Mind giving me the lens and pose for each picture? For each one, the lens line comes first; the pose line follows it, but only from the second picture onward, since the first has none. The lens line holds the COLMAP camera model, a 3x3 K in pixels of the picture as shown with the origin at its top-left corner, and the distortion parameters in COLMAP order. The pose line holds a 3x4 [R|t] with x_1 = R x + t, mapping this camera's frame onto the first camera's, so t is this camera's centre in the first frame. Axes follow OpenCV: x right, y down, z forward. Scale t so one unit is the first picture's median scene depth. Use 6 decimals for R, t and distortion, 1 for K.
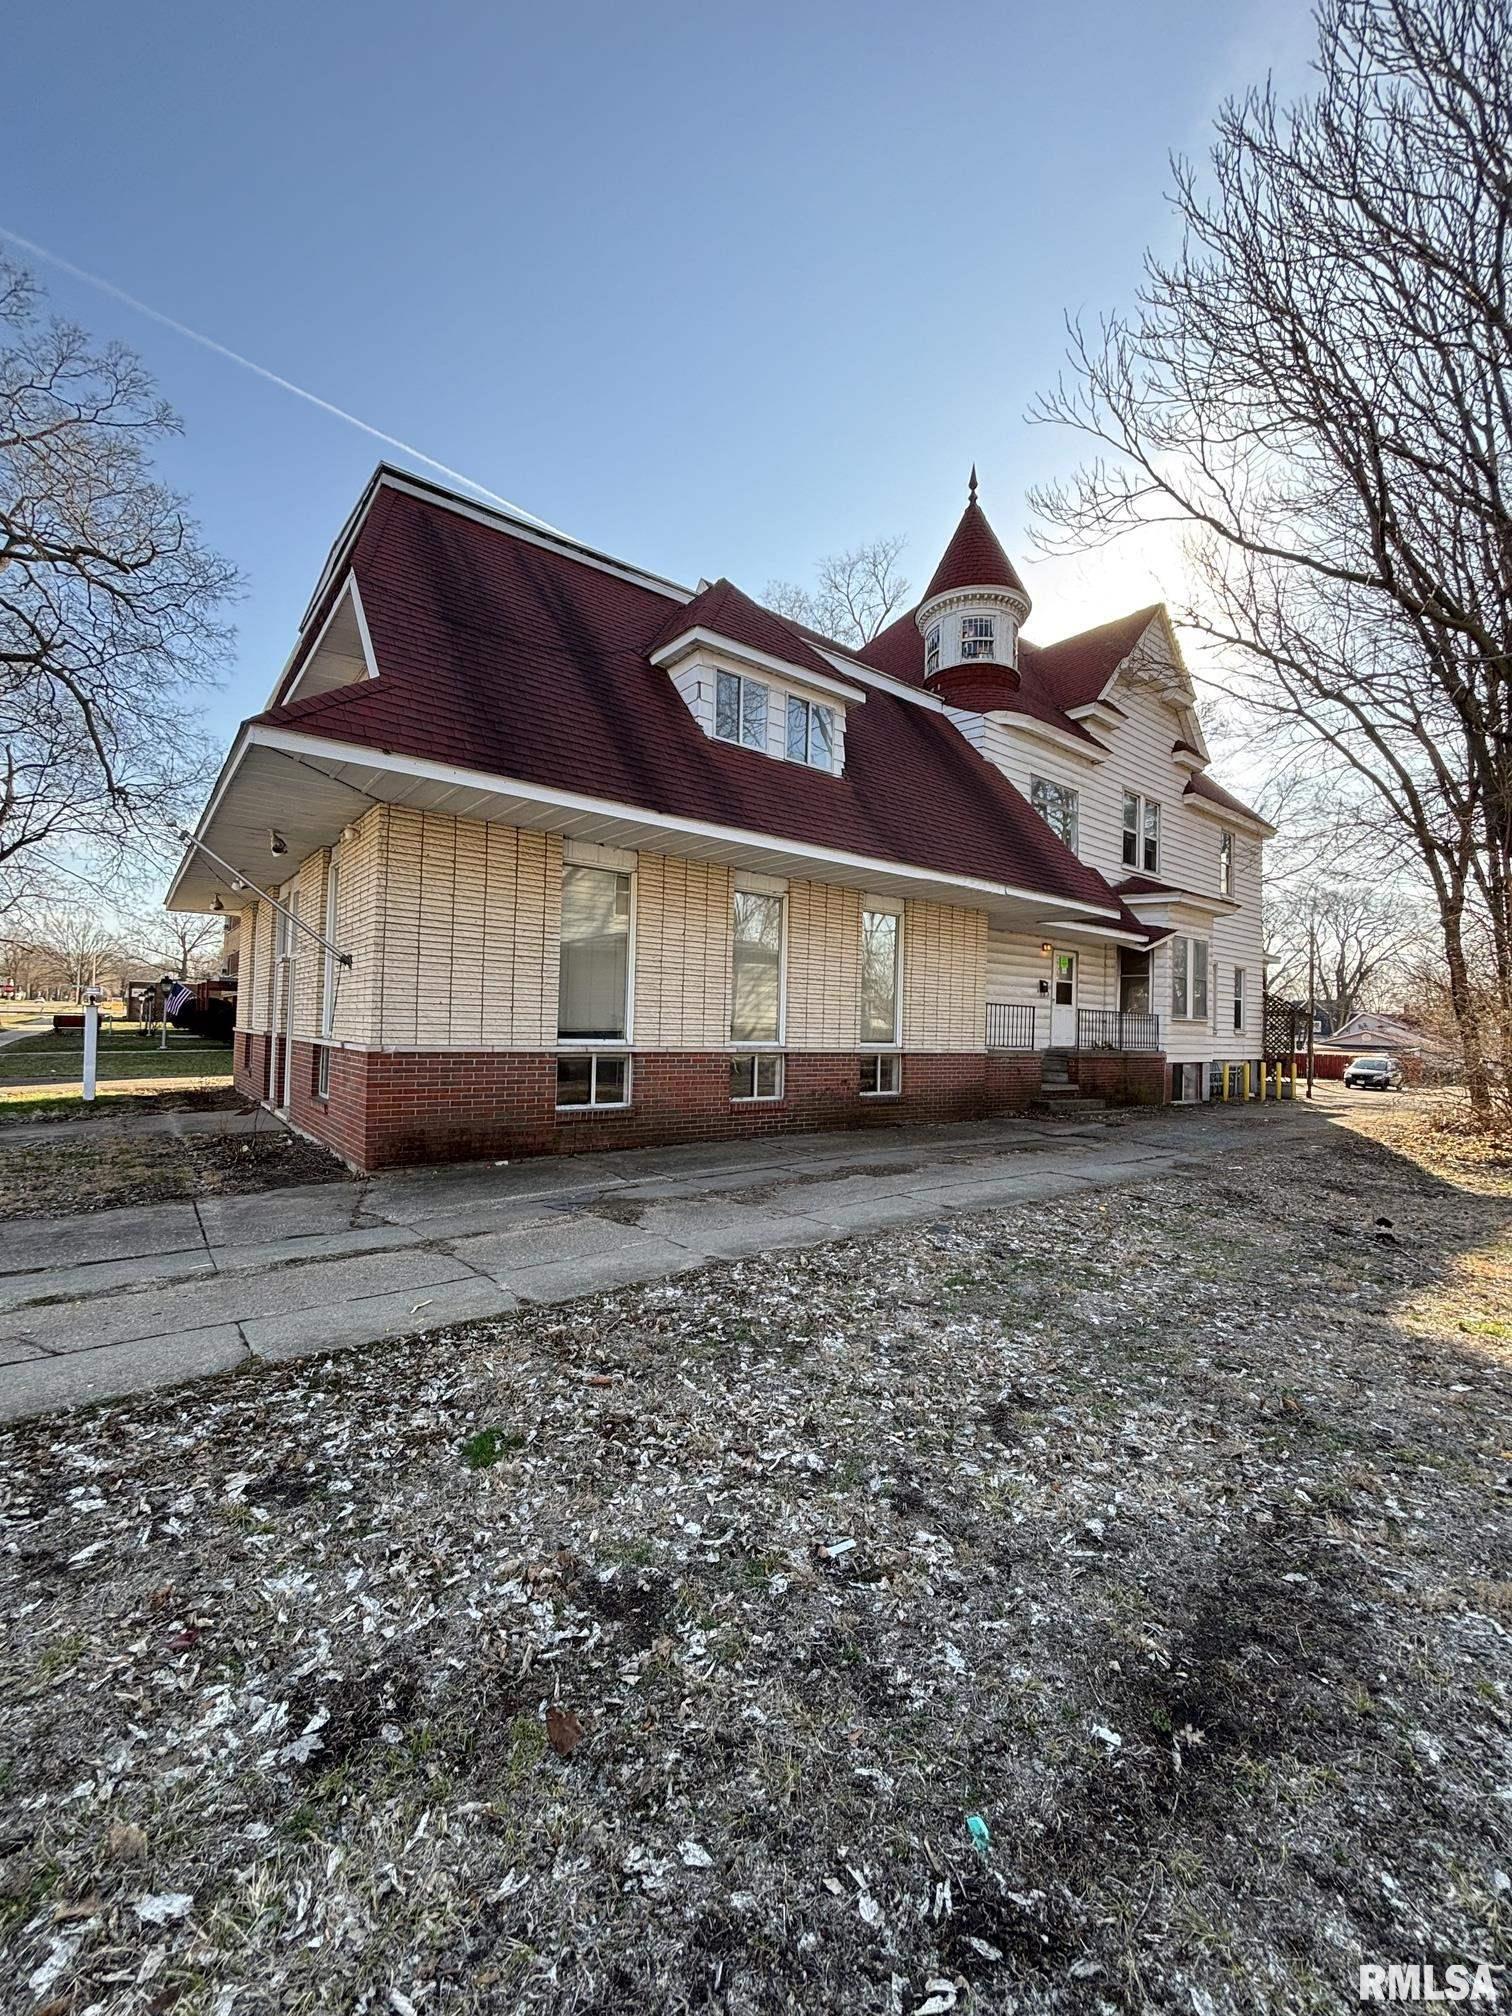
lens RADIAL K [[812.8, 0, 771.8], [0, 812.8, 1013.1], [0, 0, 1]] dist [-0.002661, -0.000343]
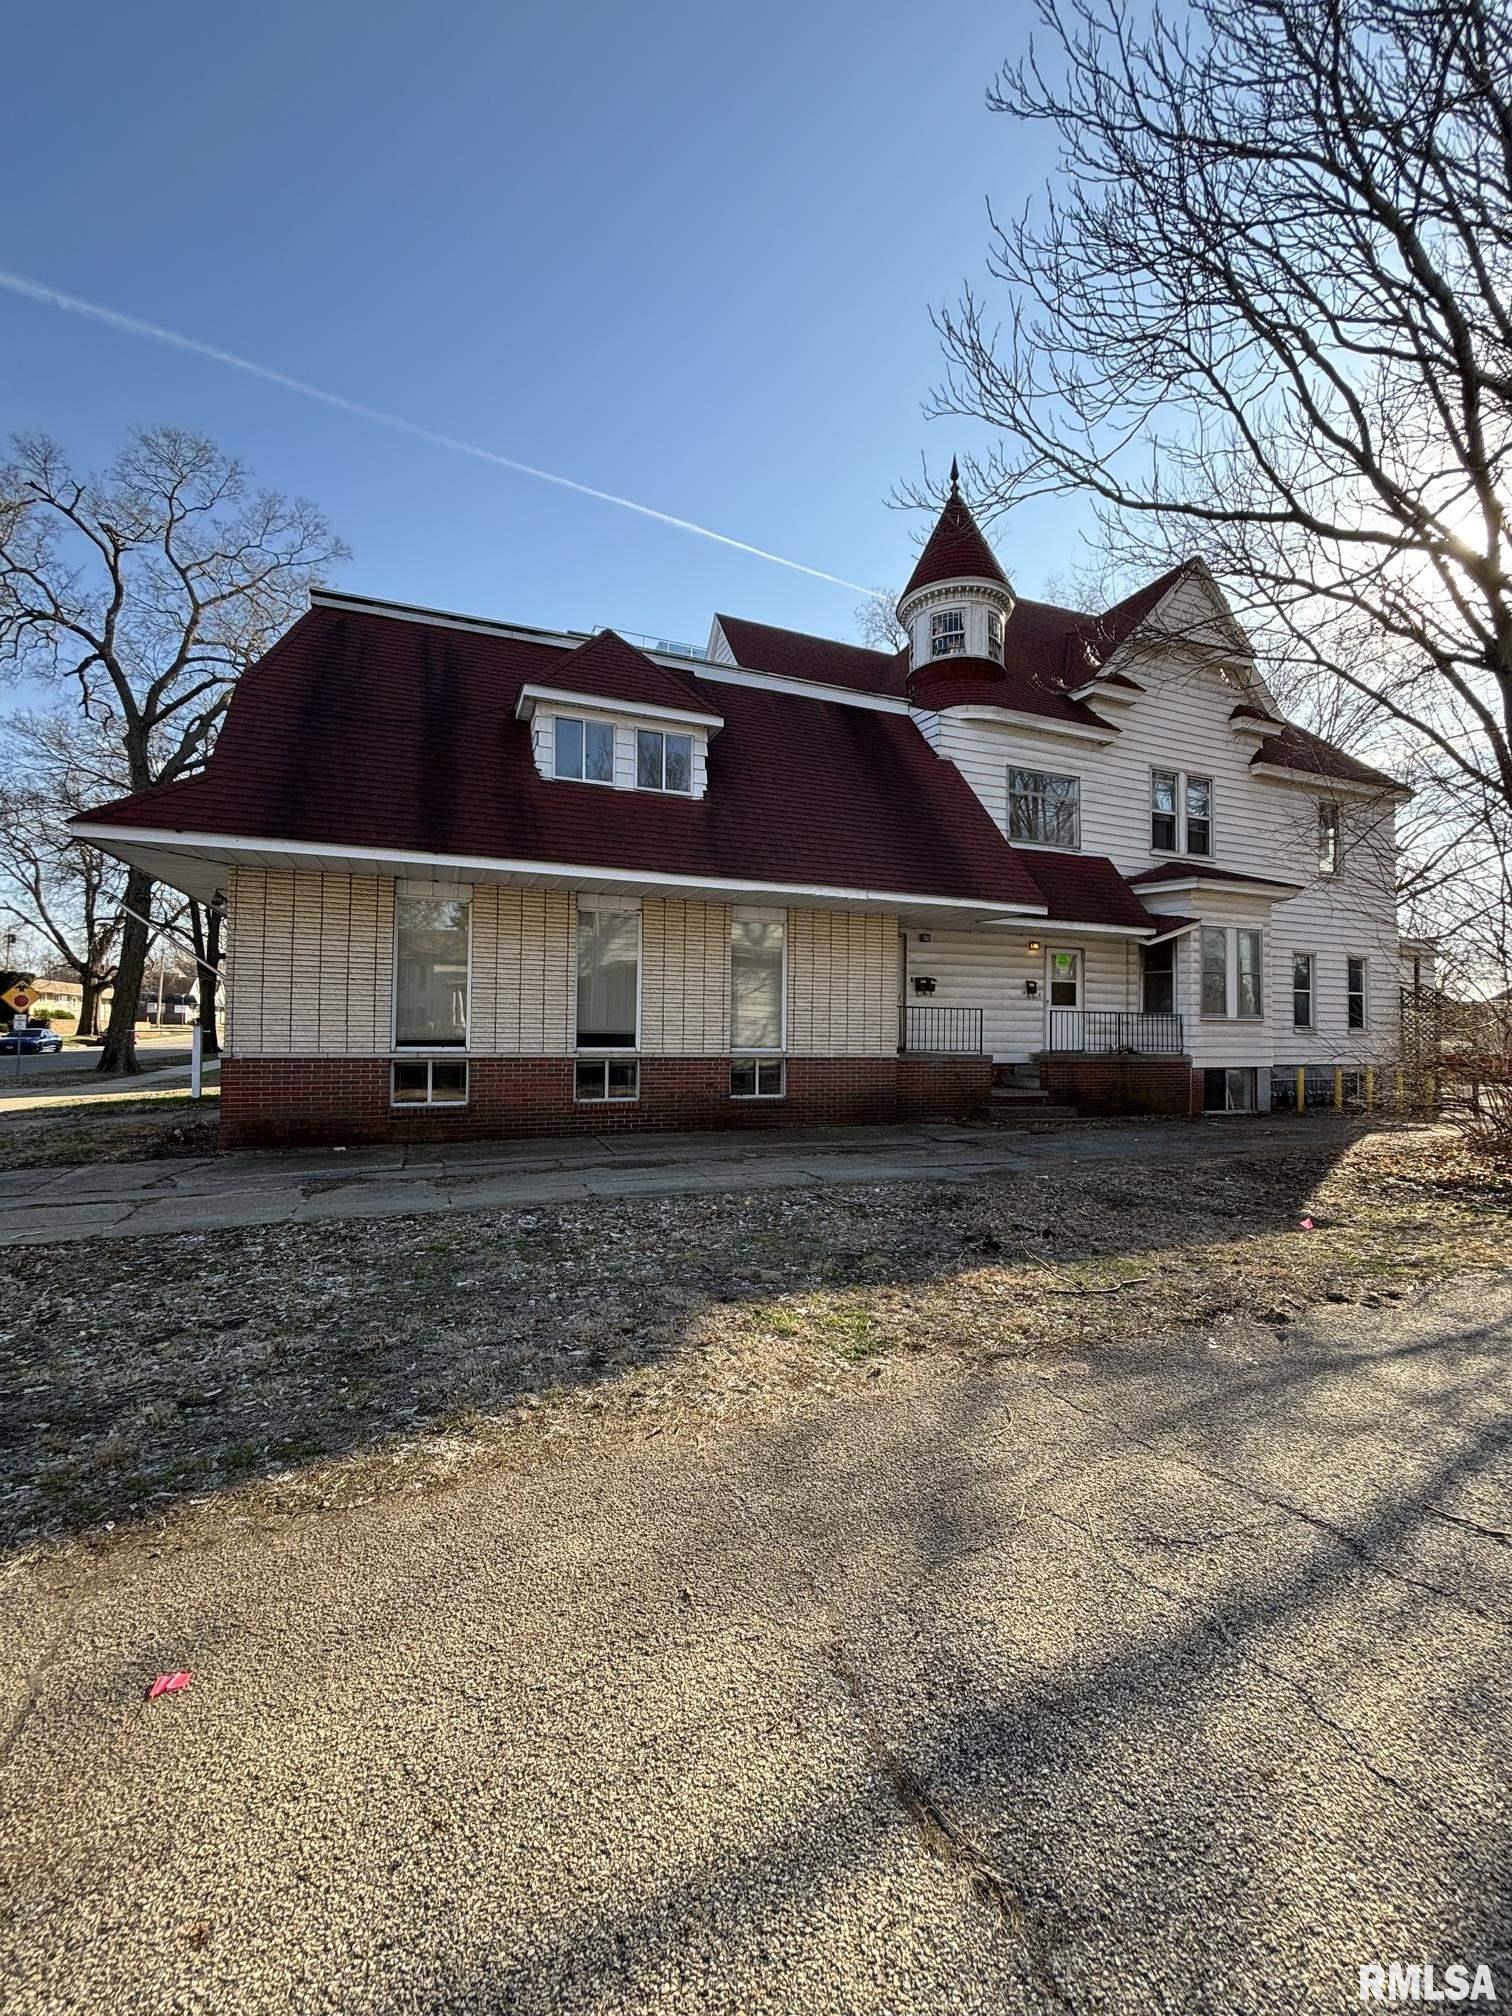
lens RADIAL K [[812.8, 0, 762.0], [0, 812.8, 1013.3], [0, 0, 1]] dist [-0.002661, -0.000343]
pose [[0.957605, -0.021625, -0.287272, 0.321010], [0.018551, 0.999738, -0.013418, 0.004576], [0.287487, 0.007521, 0.957755, 0.002939]]
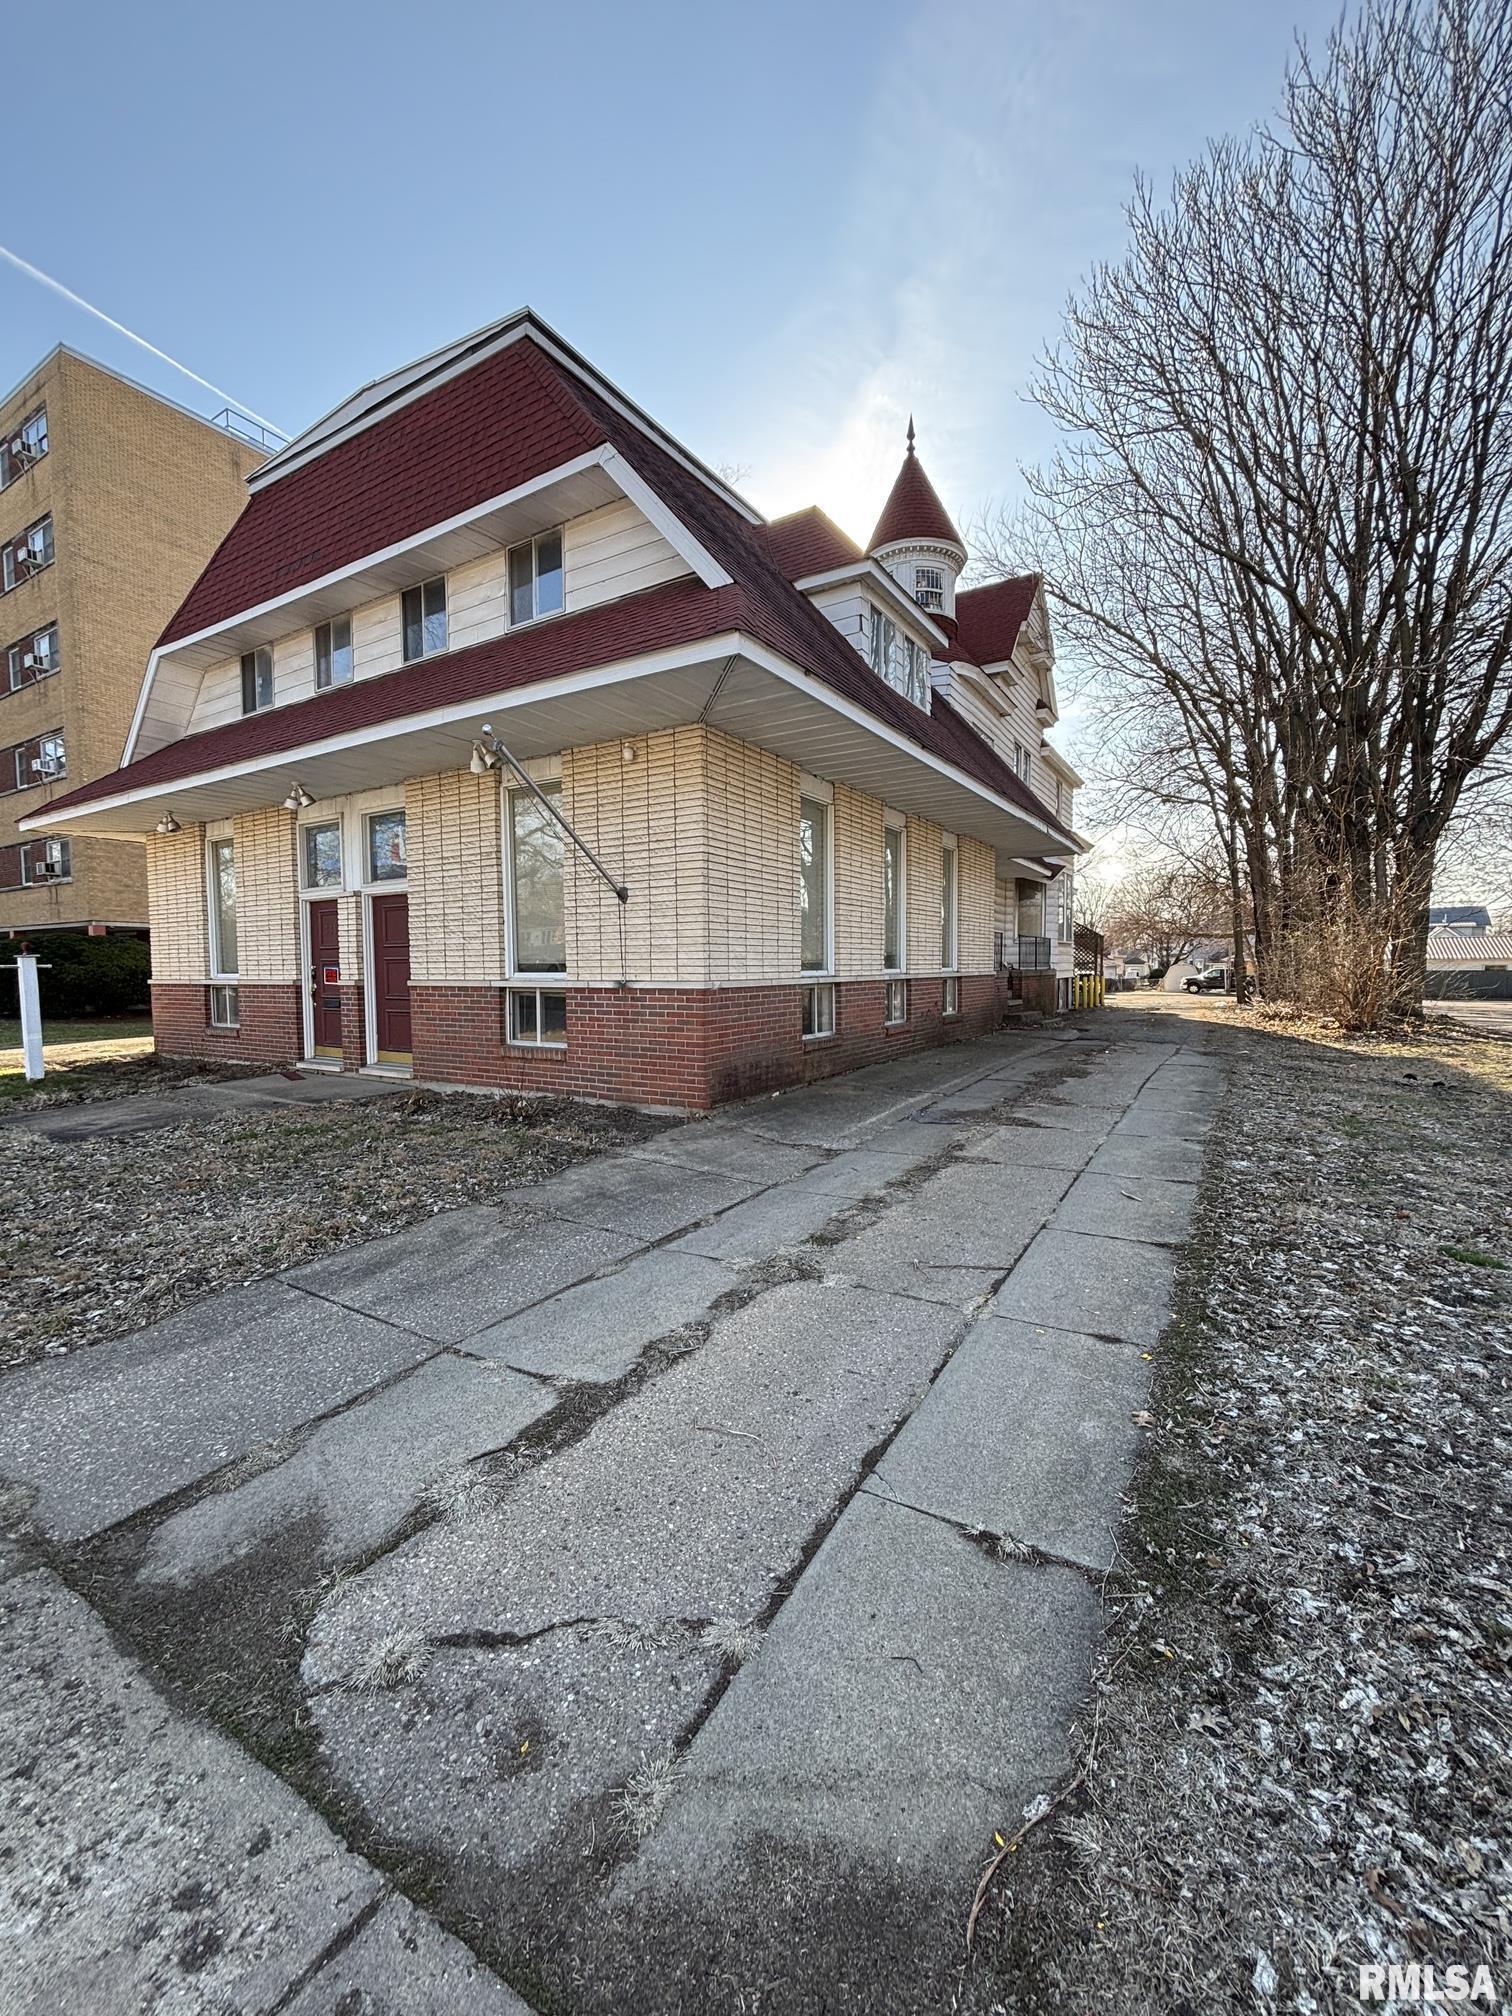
lens RADIAL K [[812.8, 0, 772.1], [0, 812.8, 1006.3], [0, 0, 1]] dist [-0.002661, -0.000343]
pose [[0.939624, -0.046315, 0.339059, -0.340574], [0.020441, 0.996626, 0.079490, -0.002569], [-0.341596, -0.067760, 0.937401, 0.030137]]
